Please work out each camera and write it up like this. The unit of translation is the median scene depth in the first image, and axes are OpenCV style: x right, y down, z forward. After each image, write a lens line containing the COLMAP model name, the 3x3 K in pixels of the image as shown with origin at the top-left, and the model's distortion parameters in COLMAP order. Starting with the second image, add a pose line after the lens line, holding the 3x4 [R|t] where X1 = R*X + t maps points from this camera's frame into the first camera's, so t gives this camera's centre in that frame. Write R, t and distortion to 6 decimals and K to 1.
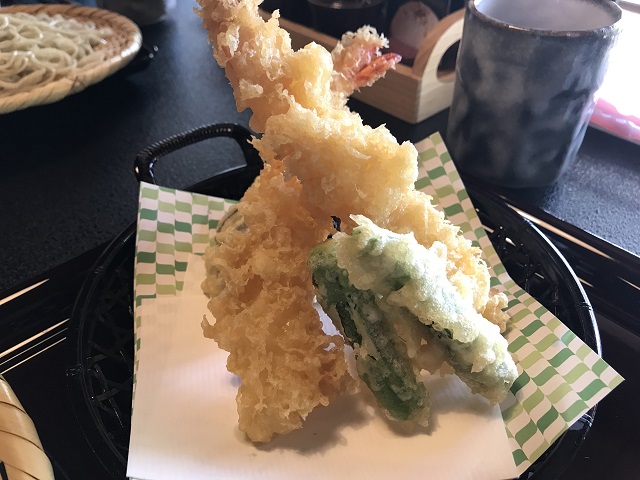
lens RADIAL K [[540.2, 0, 303.5], [0, 540.2, 237.6], [0, 0, 1]] dist [0.009481, -0.013422]
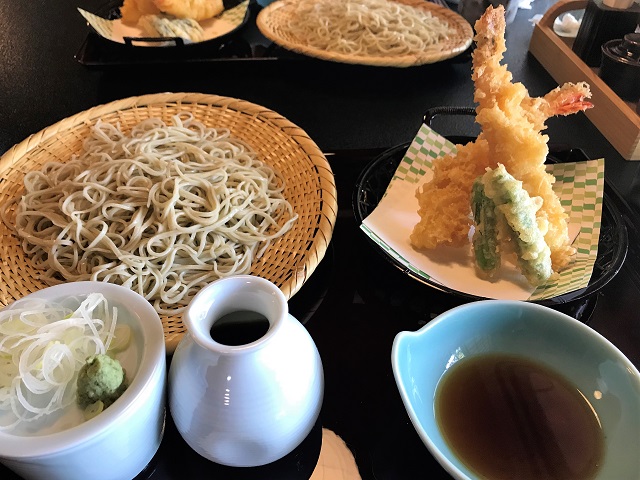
lens RADIAL K [[540.2, 0, 303.5], [0, 540.2, 237.6], [0, 0, 1]] dist [0.009481, -0.013422]
pose [[0.790236, 0.432778, -0.433855, 0.365694], [-0.414844, 0.898893, 0.141052, 0.165951], [0.451033, 0.068518, 0.889873, -0.853434]]
